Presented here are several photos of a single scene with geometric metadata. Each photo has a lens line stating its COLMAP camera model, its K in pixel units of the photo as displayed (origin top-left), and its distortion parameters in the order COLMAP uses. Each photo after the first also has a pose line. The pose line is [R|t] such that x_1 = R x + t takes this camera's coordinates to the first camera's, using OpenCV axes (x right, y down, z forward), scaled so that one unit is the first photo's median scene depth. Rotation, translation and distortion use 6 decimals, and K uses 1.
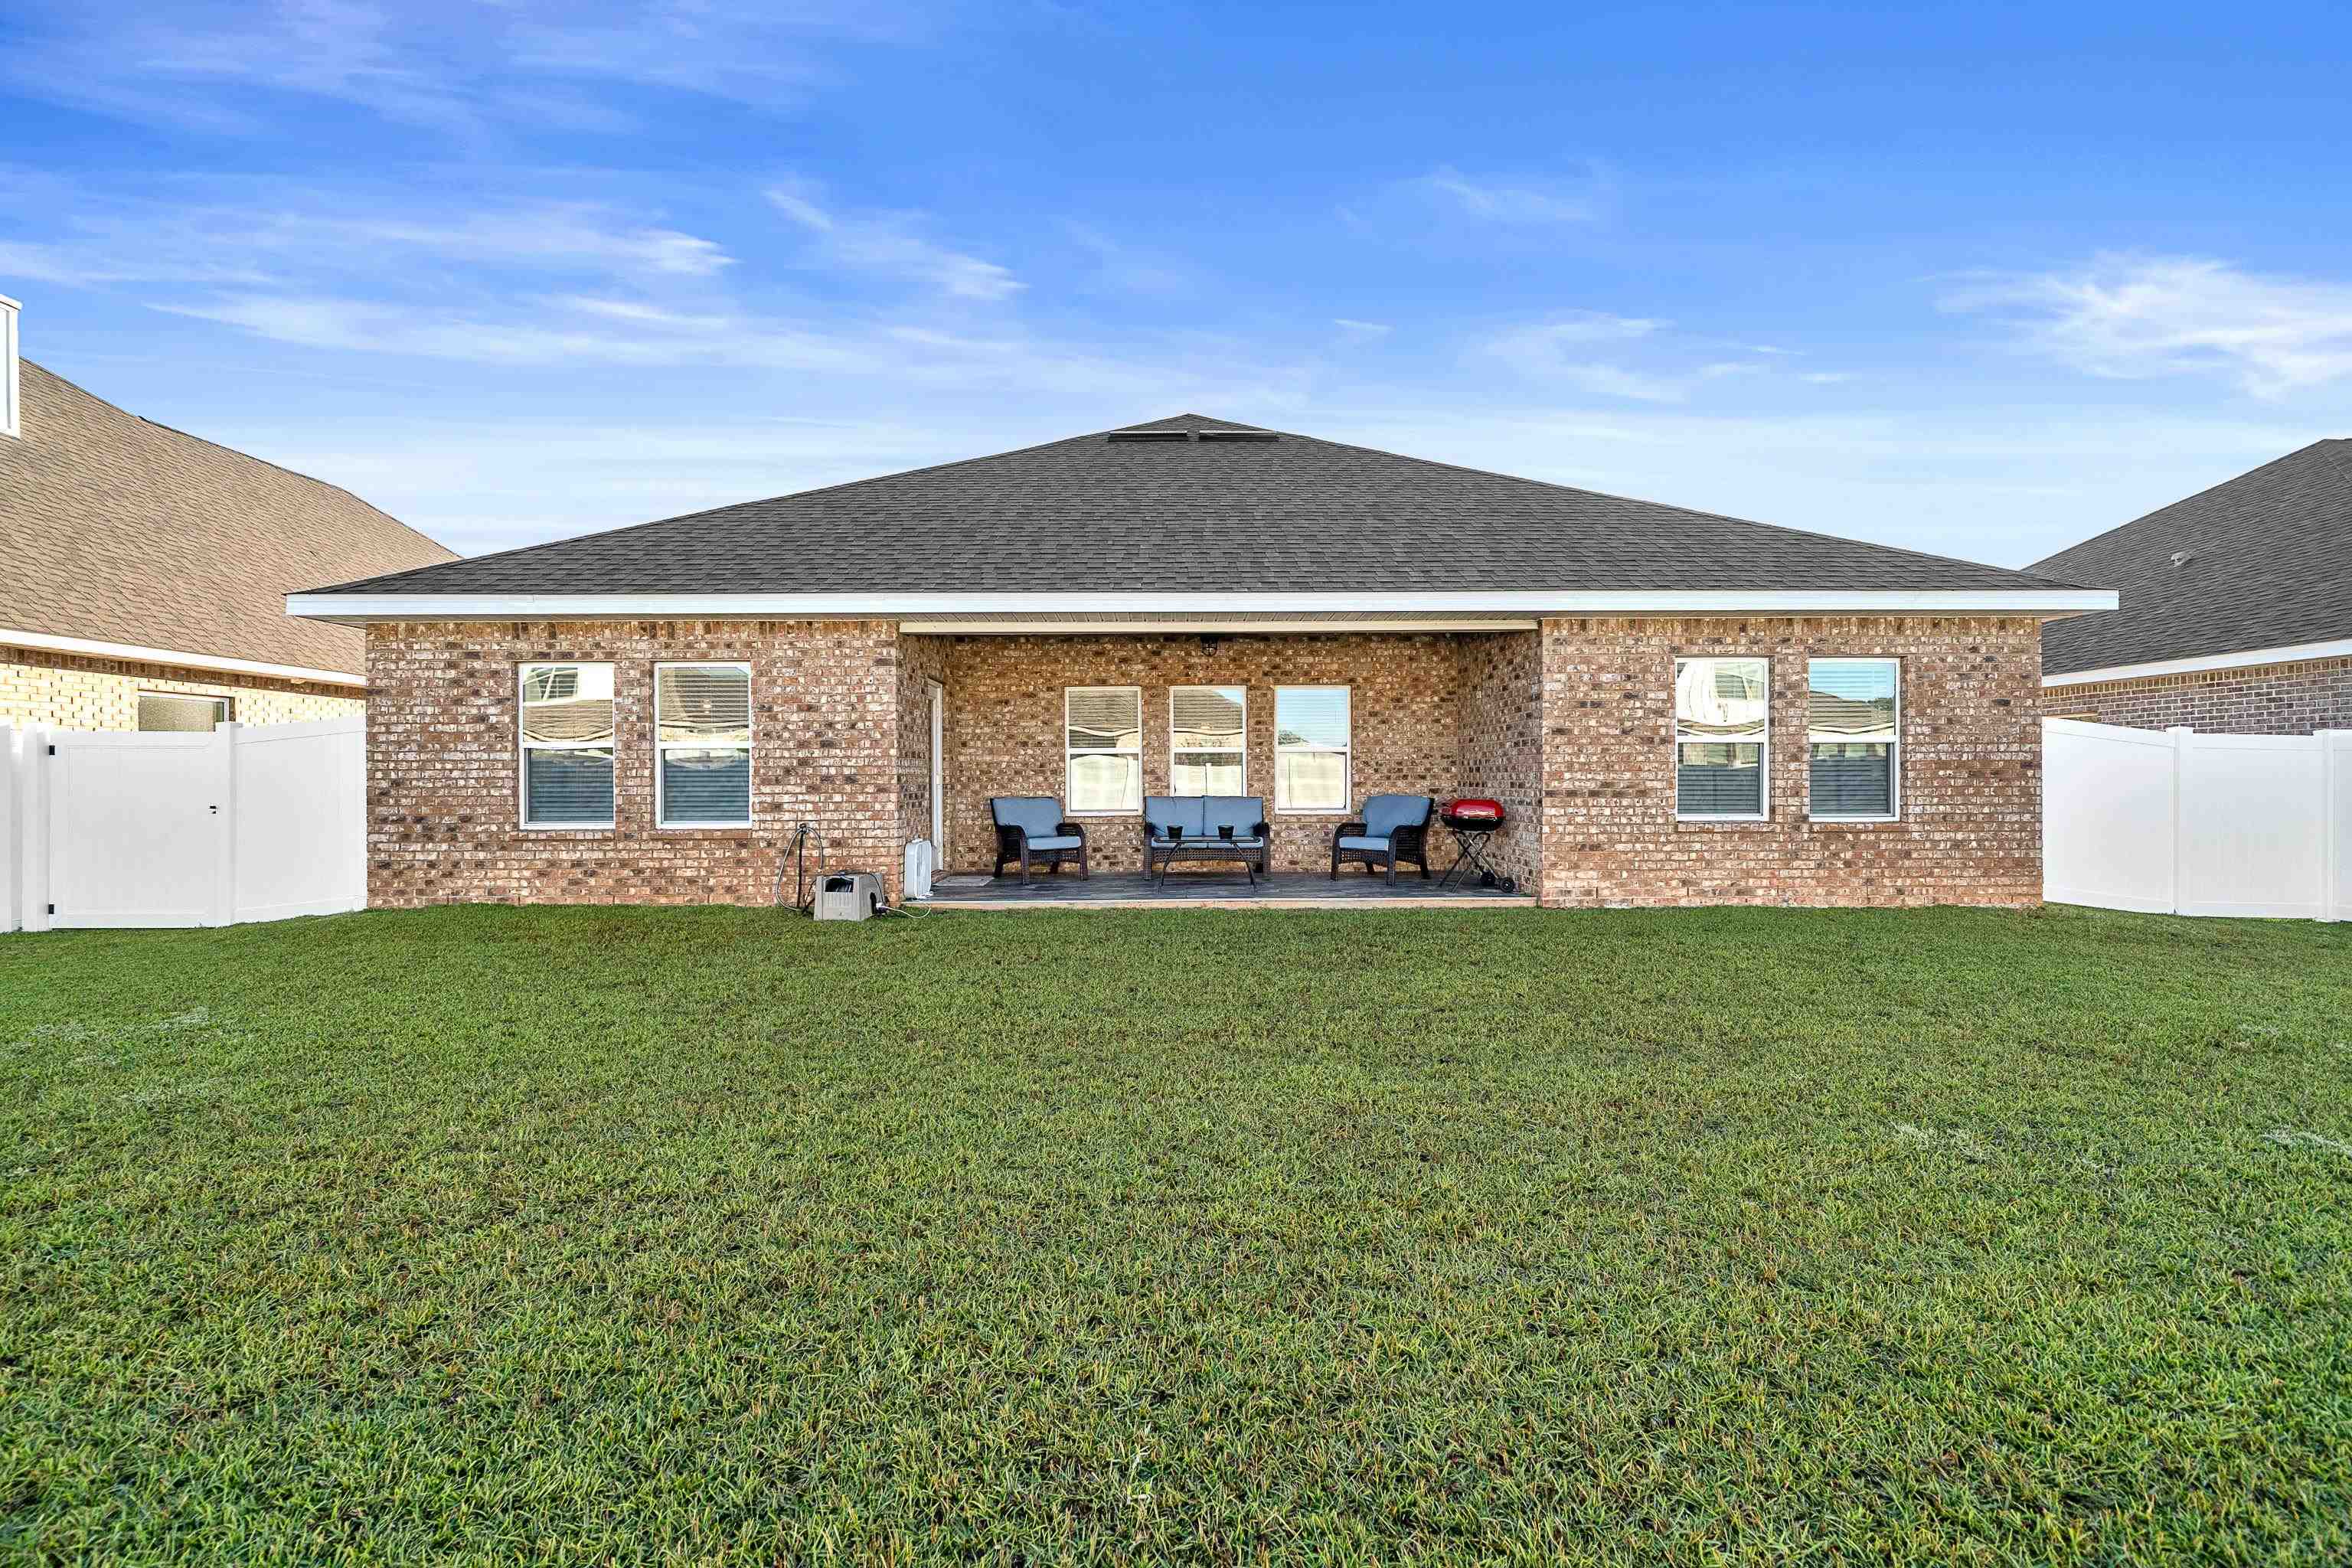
lens RADIAL K [[1026.8, 0, 1176.0], [0, 1026.8, 784.0], [0, 0, 1]] dist [-0.004035, -0.000339]
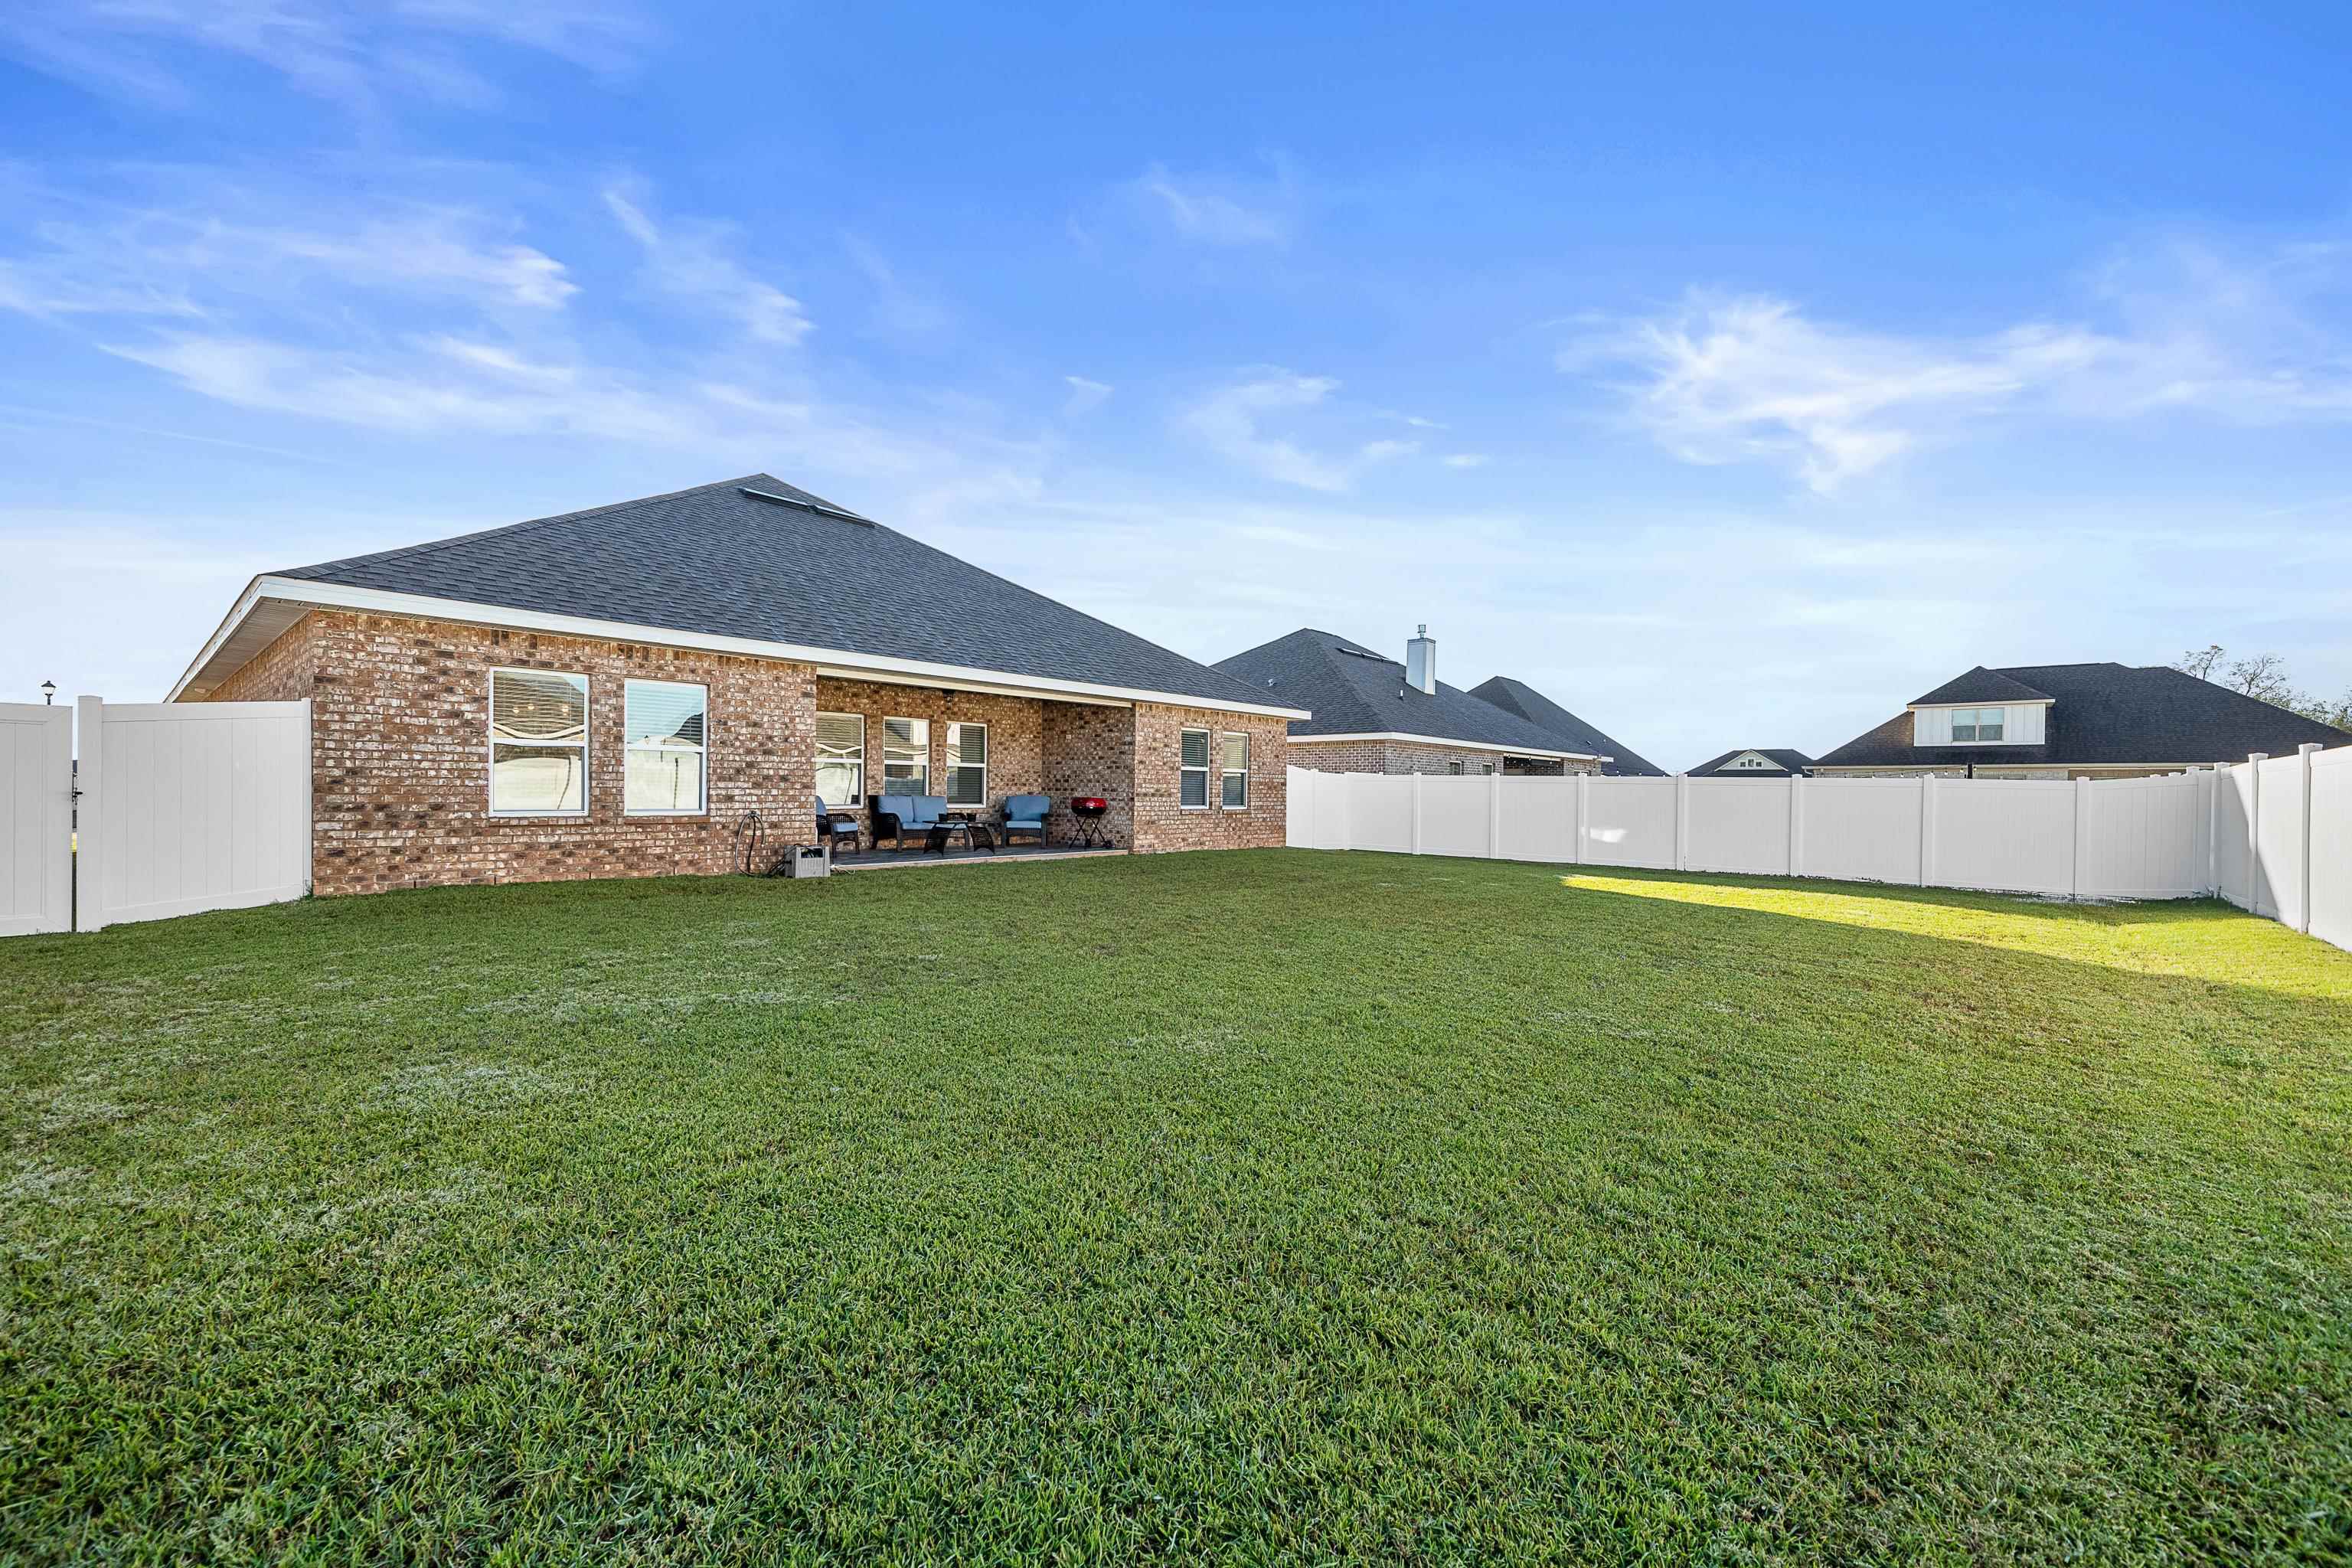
lens RADIAL K [[939.7, 0, 1174.6], [0, 939.7, 798.1], [0, 0, 1]] dist [-0.001085, -0.000160]
pose [[0.670460, 0.008617, 0.741896, -0.902404], [-0.018338, 0.999820, 0.004959, 0.005716], [-0.741719, -0.016930, 0.670497, -0.227821]]
